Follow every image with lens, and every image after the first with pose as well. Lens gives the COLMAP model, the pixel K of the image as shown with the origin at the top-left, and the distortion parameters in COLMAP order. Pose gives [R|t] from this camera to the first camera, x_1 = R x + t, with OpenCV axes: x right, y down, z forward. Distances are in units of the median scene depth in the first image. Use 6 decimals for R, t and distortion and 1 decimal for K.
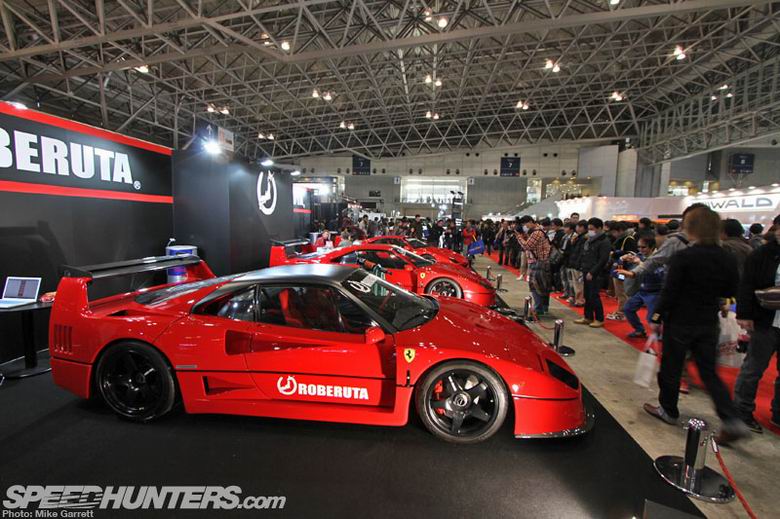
lens RADIAL K [[353.7, 0, 386.8], [0, 353.7, 259.6], [0, 0, 1]] dist [-0.021467, -0.000350]
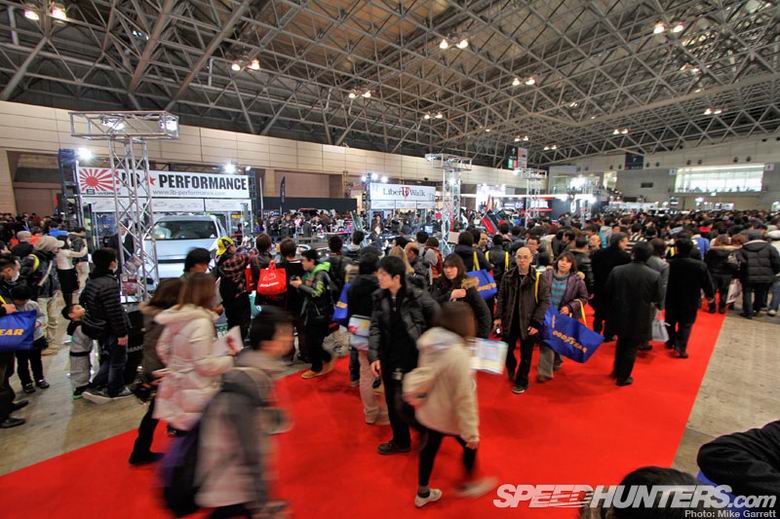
lens RADIAL K [[353.7, 0, 390.7], [0, 353.7, 255.3], [0, 0, 1]] dist [-0.021467, -0.000350]
pose [[0.767738, 0.068111, -0.637134, 0.065004], [-0.056149, 0.997661, 0.038994, 0.037746], [0.638299, 0.005838, 0.769766, -0.376324]]
